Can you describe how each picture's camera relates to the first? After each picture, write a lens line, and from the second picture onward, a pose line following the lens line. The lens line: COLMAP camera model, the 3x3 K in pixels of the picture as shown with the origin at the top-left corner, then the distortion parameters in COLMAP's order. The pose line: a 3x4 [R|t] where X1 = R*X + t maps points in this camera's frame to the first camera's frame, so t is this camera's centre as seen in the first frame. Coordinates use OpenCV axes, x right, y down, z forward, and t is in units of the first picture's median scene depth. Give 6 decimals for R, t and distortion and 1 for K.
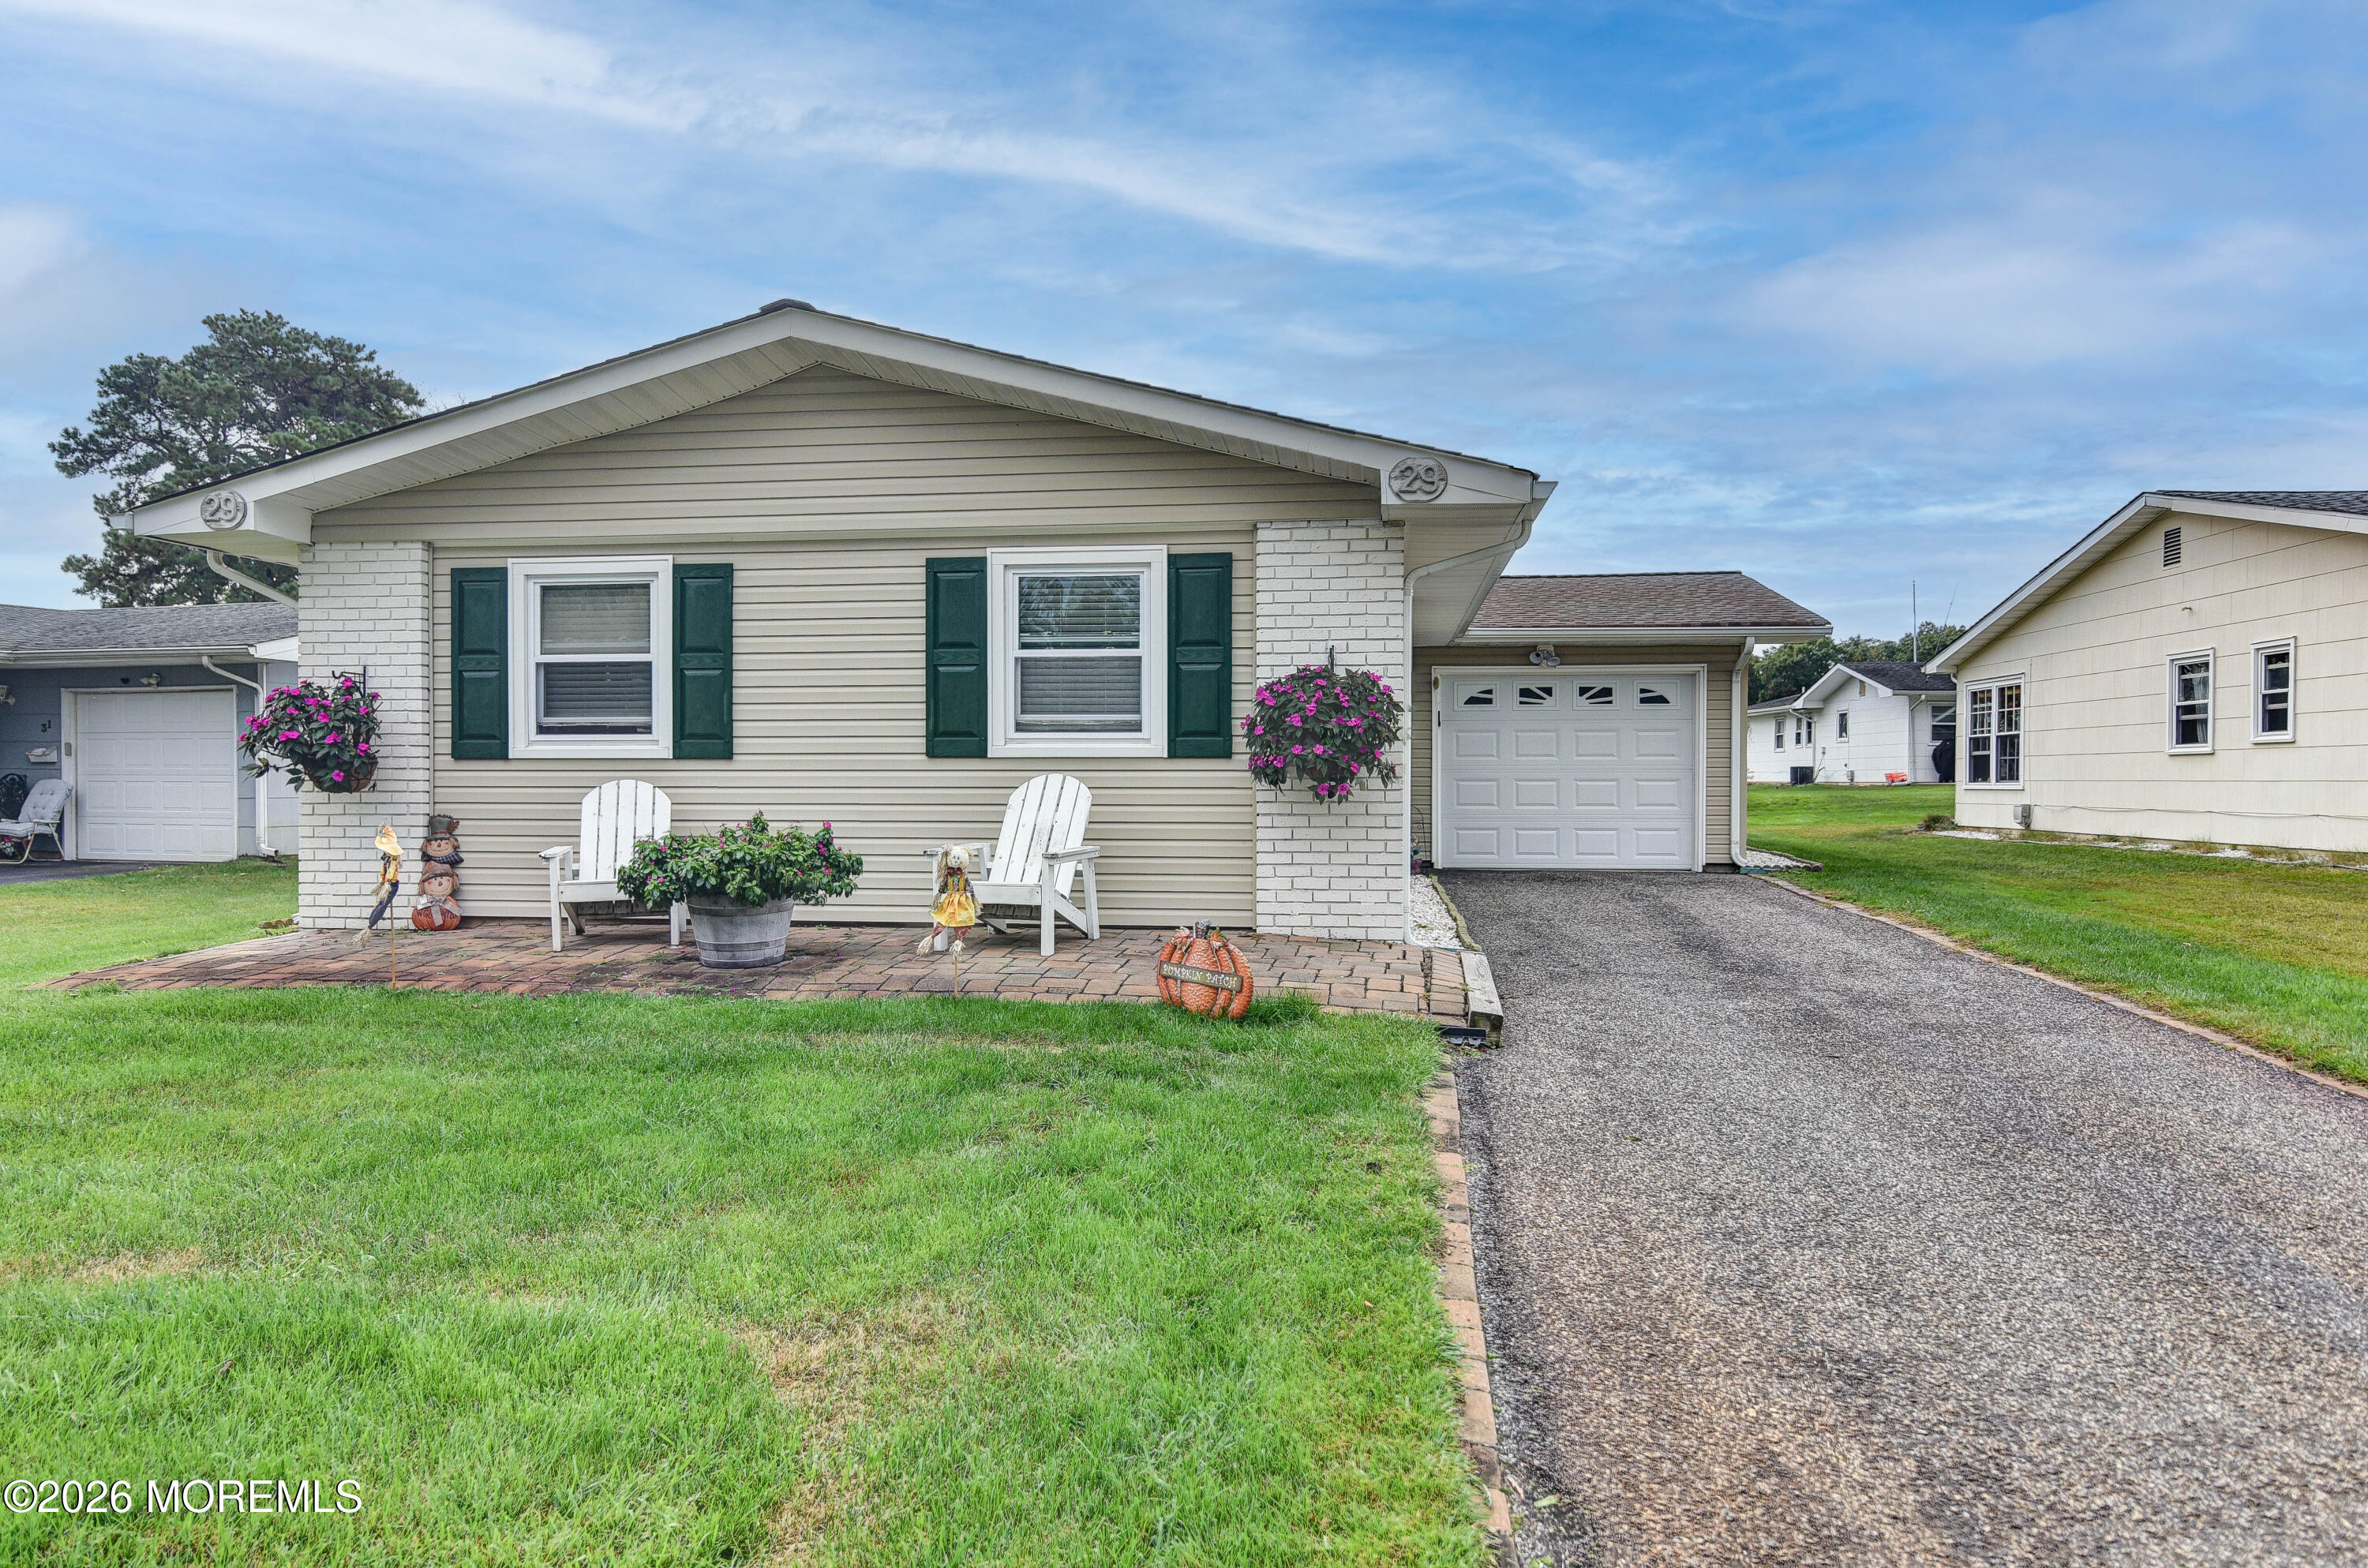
lens RADIAL K [[1546.7, 0, 1195.2], [0, 1546.7, 785.7], [0, 0, 1]] dist [0.004646, -0.001275]
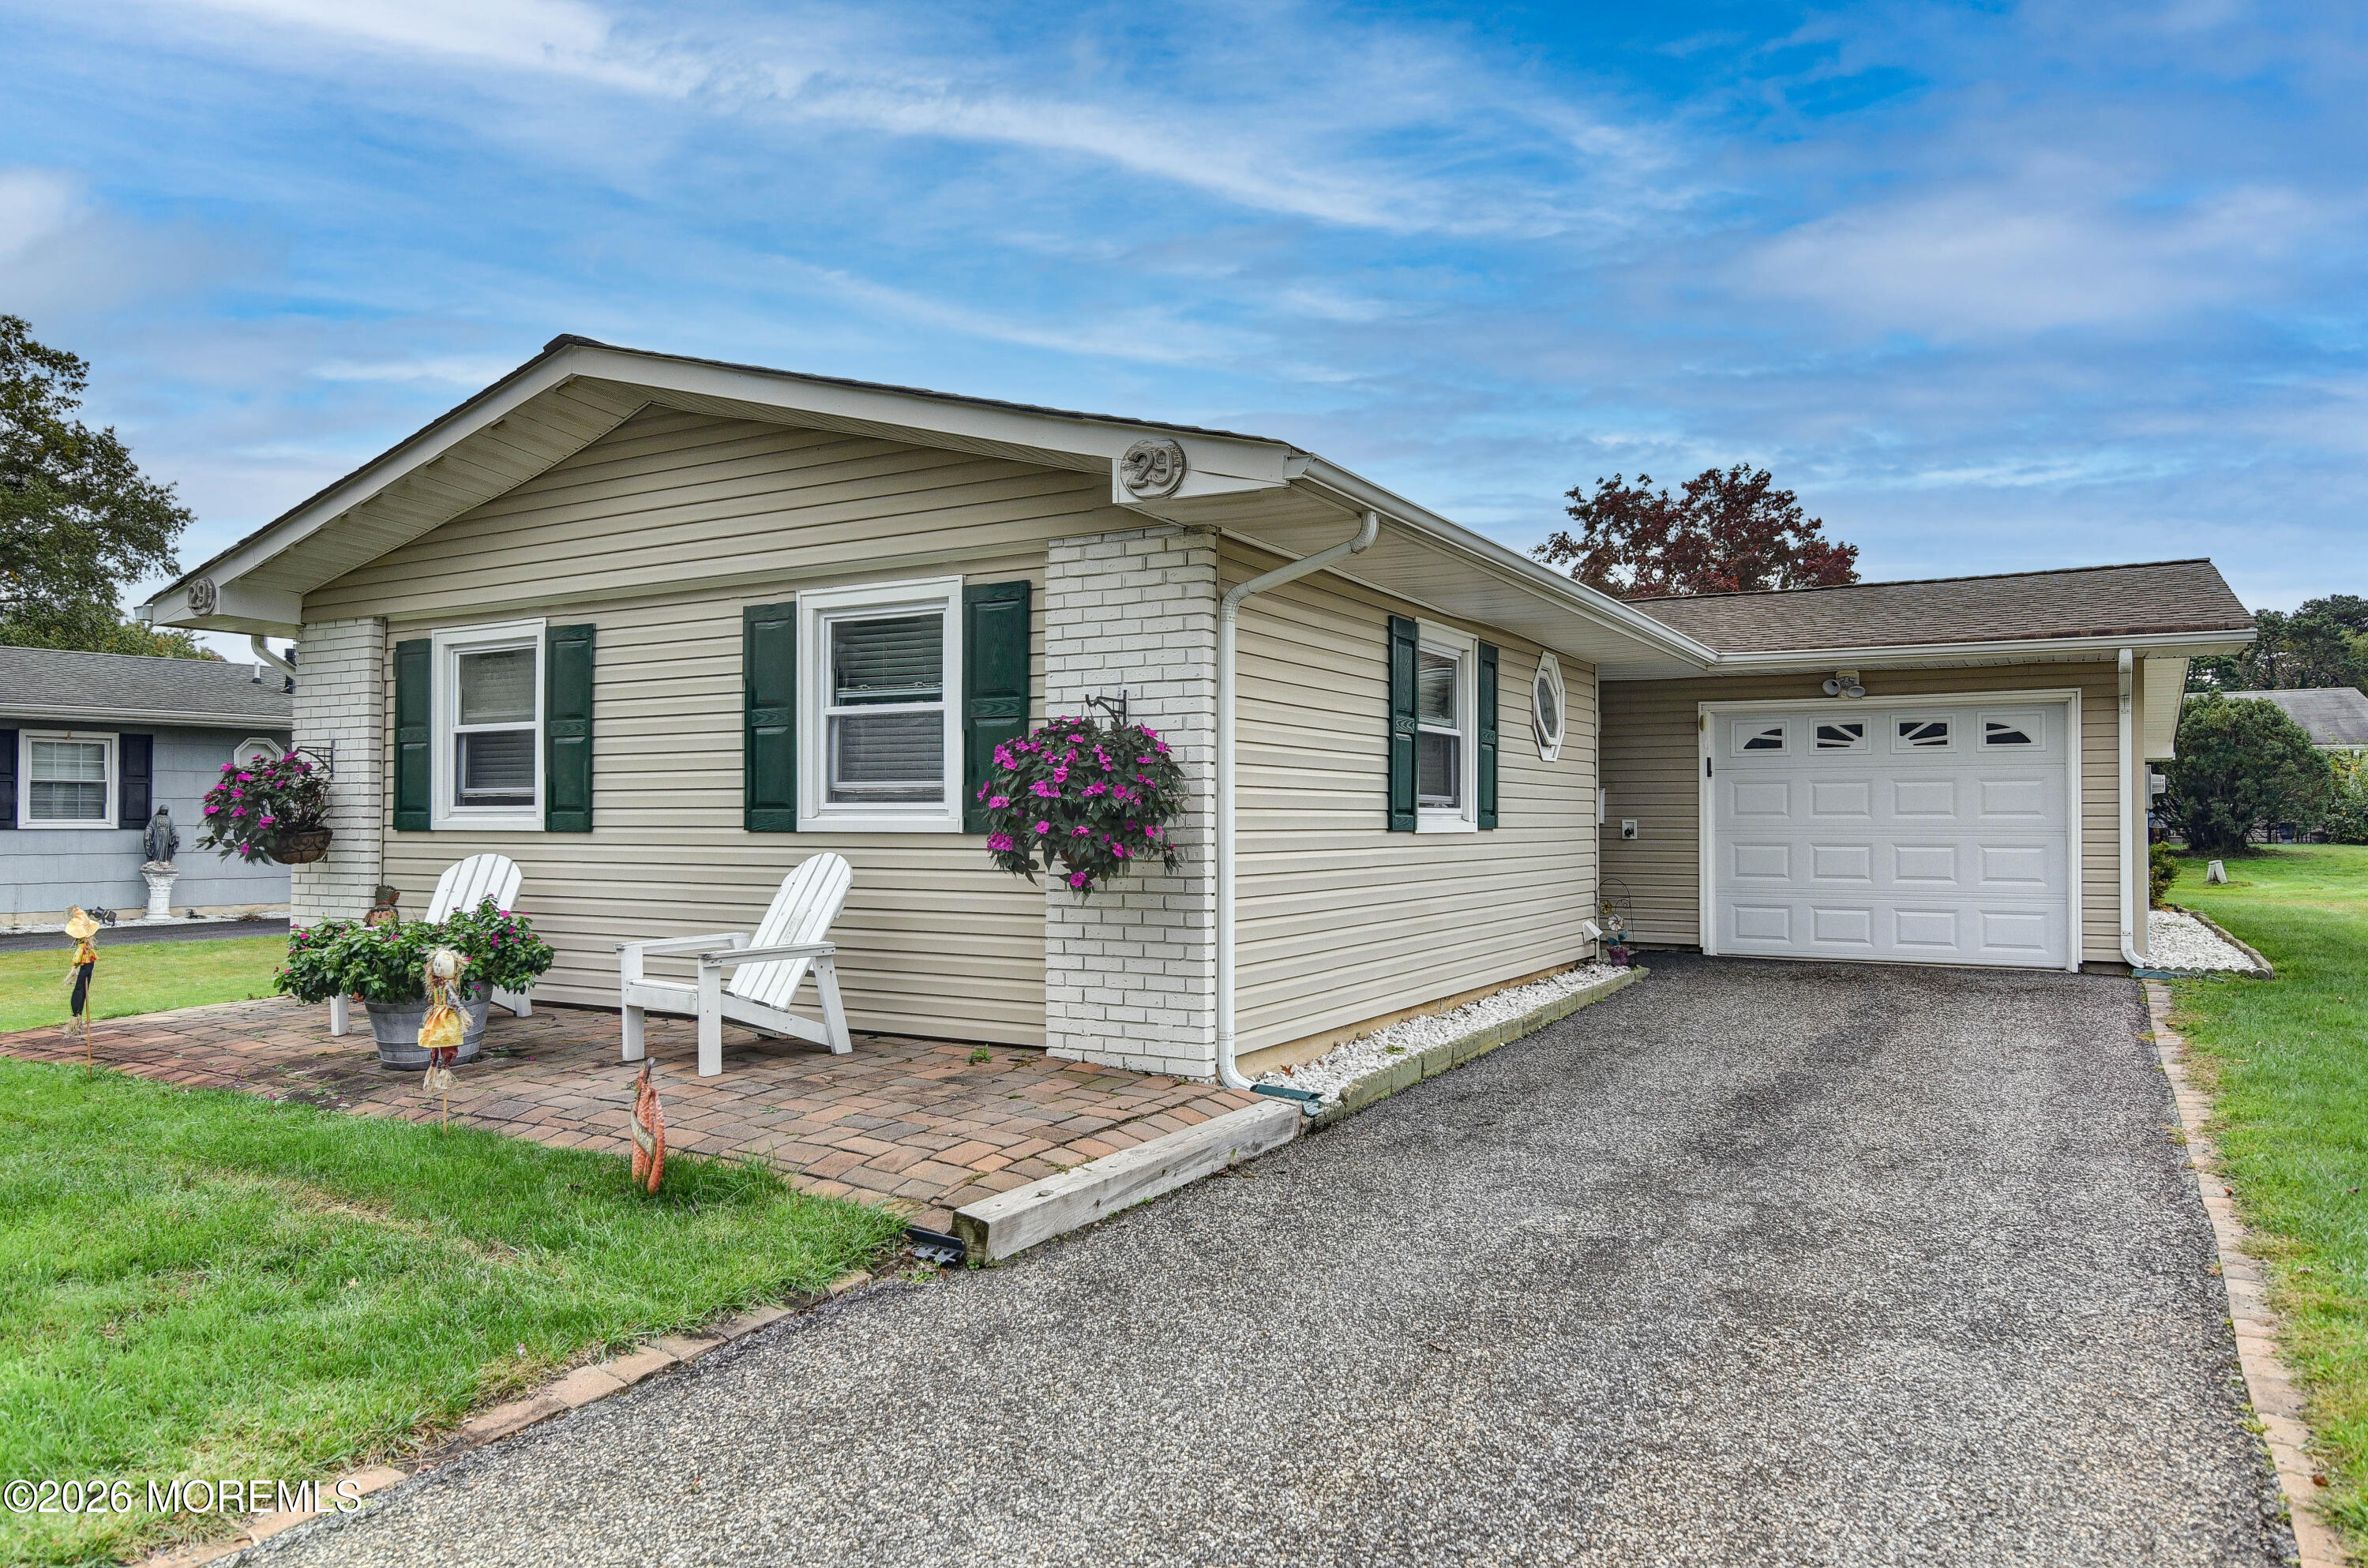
lens RADIAL K [[1546.9, 0, 1176.5], [0, 1546.9, 788.5], [0, 0, 1]] dist [0.004646, -0.001275]
pose [[0.919352, -0.008135, -0.393351, 0.401442], [-0.002020, 0.999675, -0.025394, -0.020954], [0.393430, 0.024141, 0.919038, 0.284734]]
